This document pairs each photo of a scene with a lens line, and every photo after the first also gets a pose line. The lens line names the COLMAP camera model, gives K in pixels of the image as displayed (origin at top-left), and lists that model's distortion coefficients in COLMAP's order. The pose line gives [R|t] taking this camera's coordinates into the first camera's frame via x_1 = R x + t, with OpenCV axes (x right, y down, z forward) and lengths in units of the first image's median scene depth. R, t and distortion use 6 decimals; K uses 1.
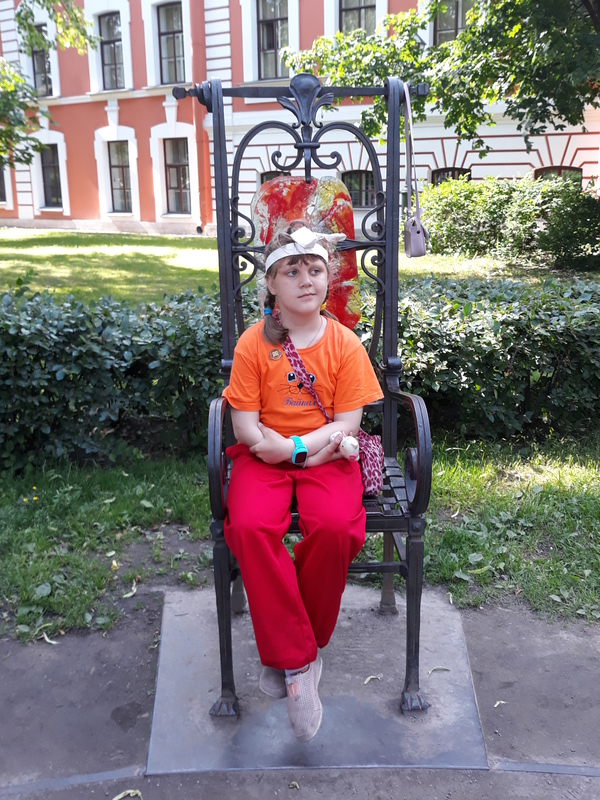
lens RADIAL K [[818.3, 0, 304.0], [0, 818.3, 415.4], [0, 0, 1]] dist [0.163035, -0.535373]
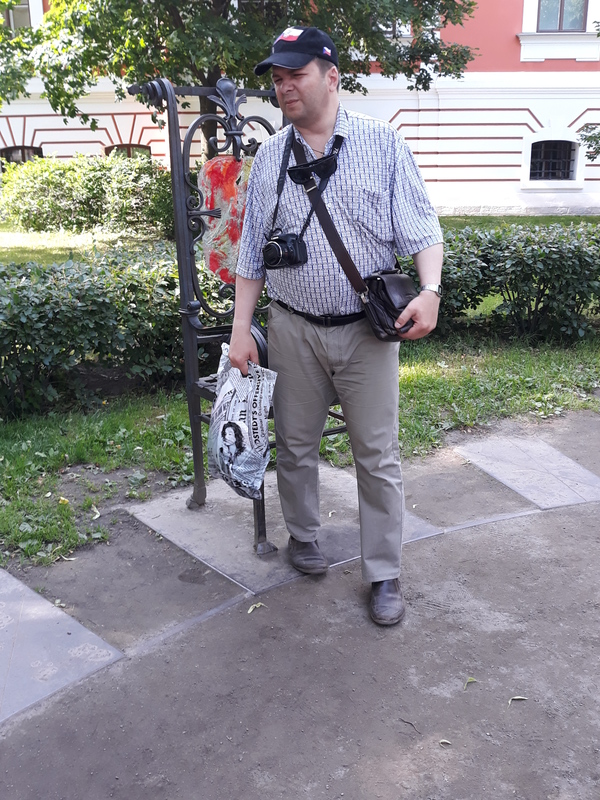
lens RADIAL K [[818.3, 0, 304.0], [0, 818.3, 415.4], [0, 0, 1]] dist [0.163035, -0.535373]
pose [[0.851026, -0.161782, 0.499581, -0.117941], [0.149088, 0.986649, 0.065543, 0.009516], [-0.503515, 0.018703, 0.863784, -0.037254]]
